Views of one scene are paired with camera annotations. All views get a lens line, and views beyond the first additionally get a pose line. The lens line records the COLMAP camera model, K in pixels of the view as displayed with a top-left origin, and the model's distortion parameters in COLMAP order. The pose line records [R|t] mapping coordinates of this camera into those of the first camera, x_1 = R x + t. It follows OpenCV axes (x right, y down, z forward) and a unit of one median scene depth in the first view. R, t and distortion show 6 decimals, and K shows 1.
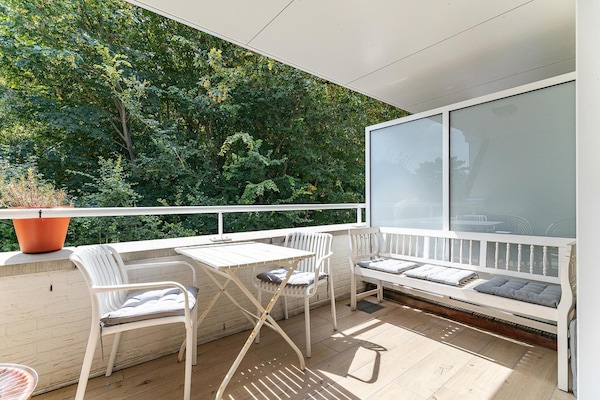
lens RADIAL K [[273.0, 0, 296.3], [0, 273.0, 201.2], [0, 0, 1]] dist [0.002281, 0.000291]
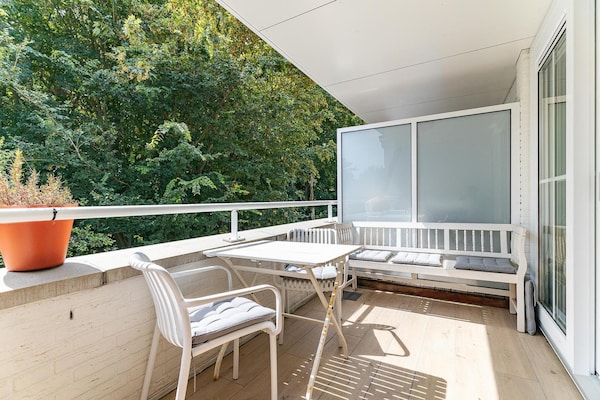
lens RADIAL K [[278.6, 0, 296.1], [0, 278.6, 200.6], [0, 0, 1]] dist [0.003775, 0.000044]
pose [[0.932922, -0.005032, 0.360044, -0.345567], [0.003975, 0.999985, 0.003677, 0.005554], [-0.360058, -0.001999, 0.932928, 0.047362]]
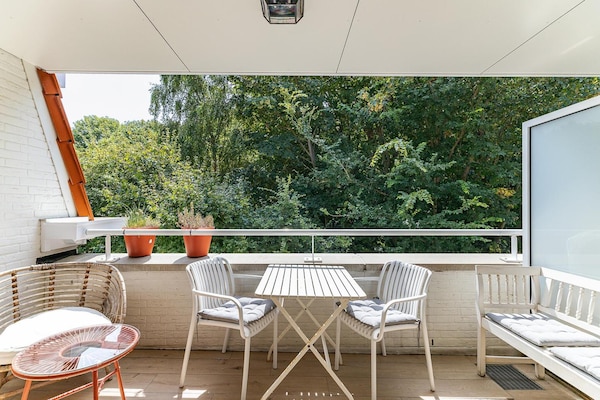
lens RADIAL K [[273.0, 0, 296.3], [0, 273.0, 201.2], [0, 0, 1]] dist [0.002281, 0.000291]
pose [[0.782836, 0.000871, -0.622227, 0.281922], [-0.004566, 0.999980, -0.004345, -0.072920], [0.622211, 0.006242, 0.782824, 0.093847]]
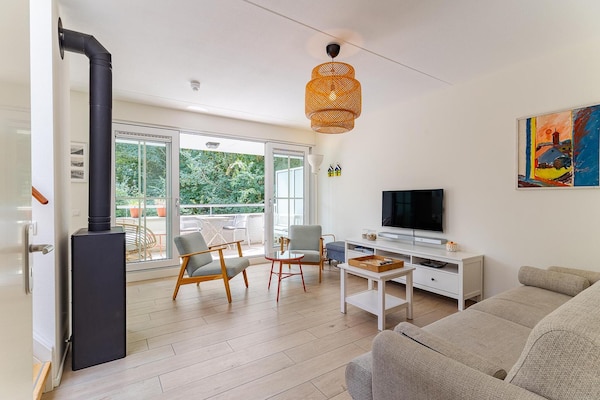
lens RADIAL K [[282.8, 0, 292.5], [0, 282.8, 199.5], [0, 0, 1]] dist [-0.000238, -0.000190]
pose [[0.992964, 0.006563, -0.118236, 0.808136], [-0.005928, 0.999966, 0.005726, -0.055227], [0.118269, -0.004984, 0.992969, -1.629040]]
